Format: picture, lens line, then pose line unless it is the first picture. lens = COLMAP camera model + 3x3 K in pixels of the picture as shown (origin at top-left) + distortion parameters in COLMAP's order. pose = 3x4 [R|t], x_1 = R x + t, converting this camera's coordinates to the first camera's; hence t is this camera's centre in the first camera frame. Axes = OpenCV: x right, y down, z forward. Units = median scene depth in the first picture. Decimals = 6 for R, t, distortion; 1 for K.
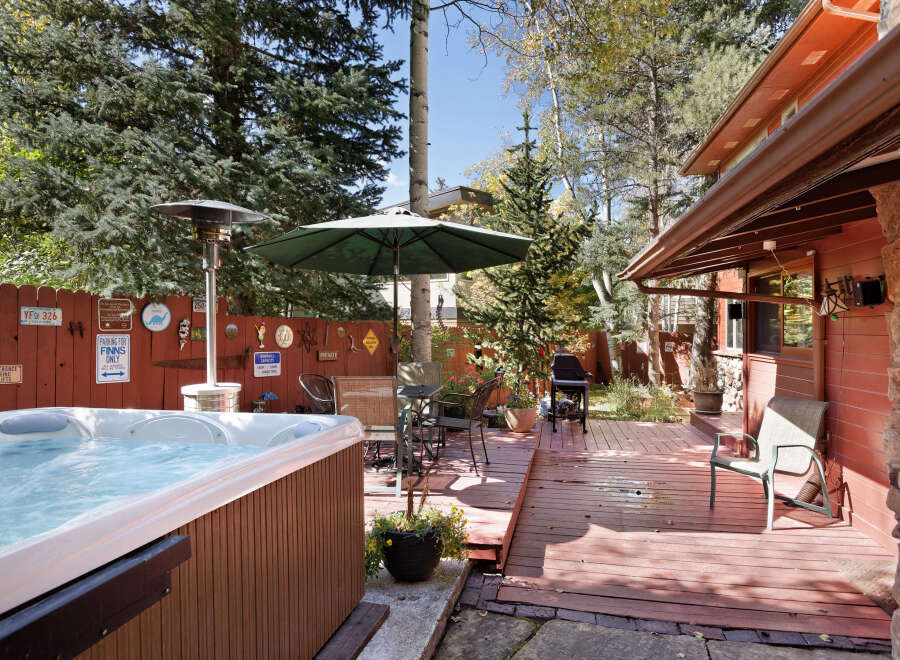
lens RADIAL K [[562.7, 0, 450.0], [0, 562.7, 330.0], [0, 0, 1]] dist [0.000909, 0.005640]
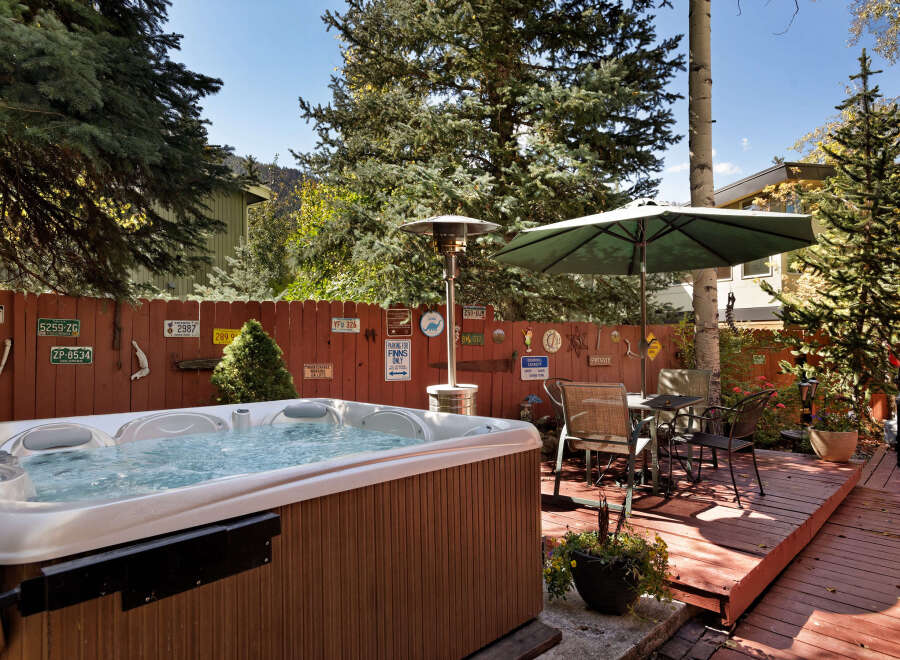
lens RADIAL K [[562.7, 0, 450.0], [0, 562.7, 330.0], [0, 0, 1]] dist [0.000909, 0.005640]
pose [[0.848433, -0.014287, -0.529110, 0.105739], [0.009172, 0.999882, -0.012292, 0.003020], [0.529223, 0.005576, 0.848464, 0.055332]]
